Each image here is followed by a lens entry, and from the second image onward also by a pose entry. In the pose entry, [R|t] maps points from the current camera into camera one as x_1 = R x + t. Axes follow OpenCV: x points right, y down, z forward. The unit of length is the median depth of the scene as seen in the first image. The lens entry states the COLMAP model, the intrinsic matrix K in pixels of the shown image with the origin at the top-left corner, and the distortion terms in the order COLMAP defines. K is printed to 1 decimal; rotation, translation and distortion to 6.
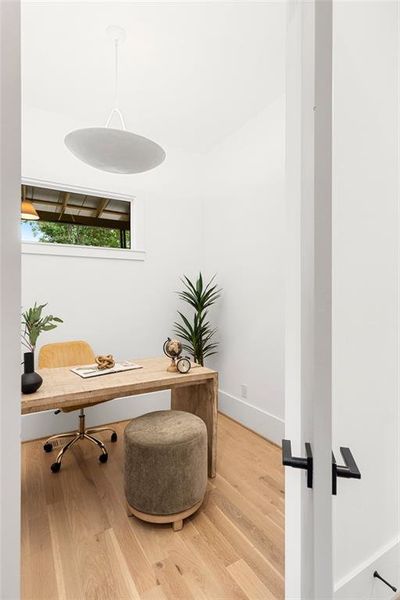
lens RADIAL K [[292.7, 0, 200.0], [0, 292.7, 300.0], [0, 0, 1]] dist [0.003619, 0.000444]
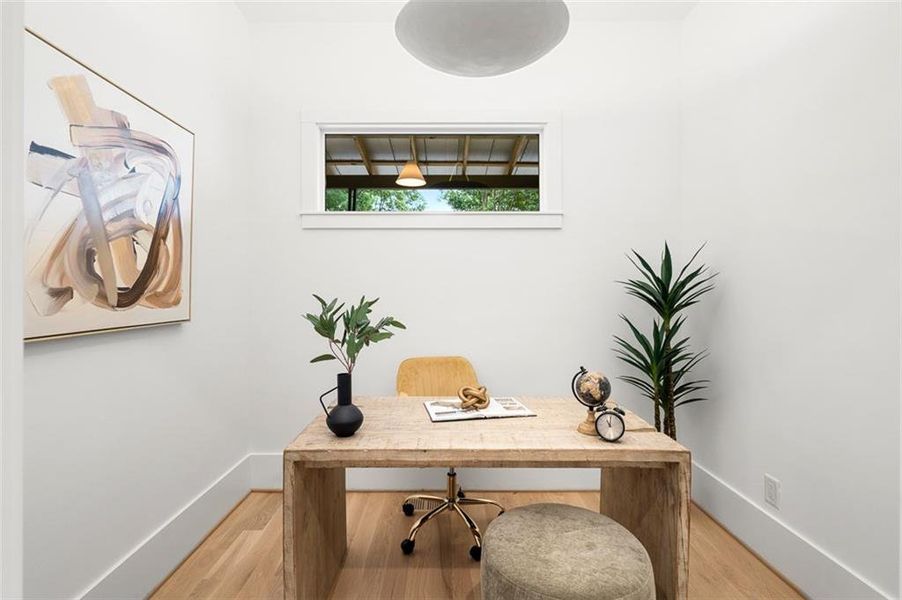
lens RADIAL K [[416.7, 0, 449.4], [0, 416.7, 294.0], [0, 0, 1]] dist [0.000866, 0.000236]
pose [[0.860293, 0.005757, -0.509768, 0.062709], [-0.007667, 0.999969, -0.001647, 0.001125], [0.509742, 0.005325, 0.860311, 0.220513]]
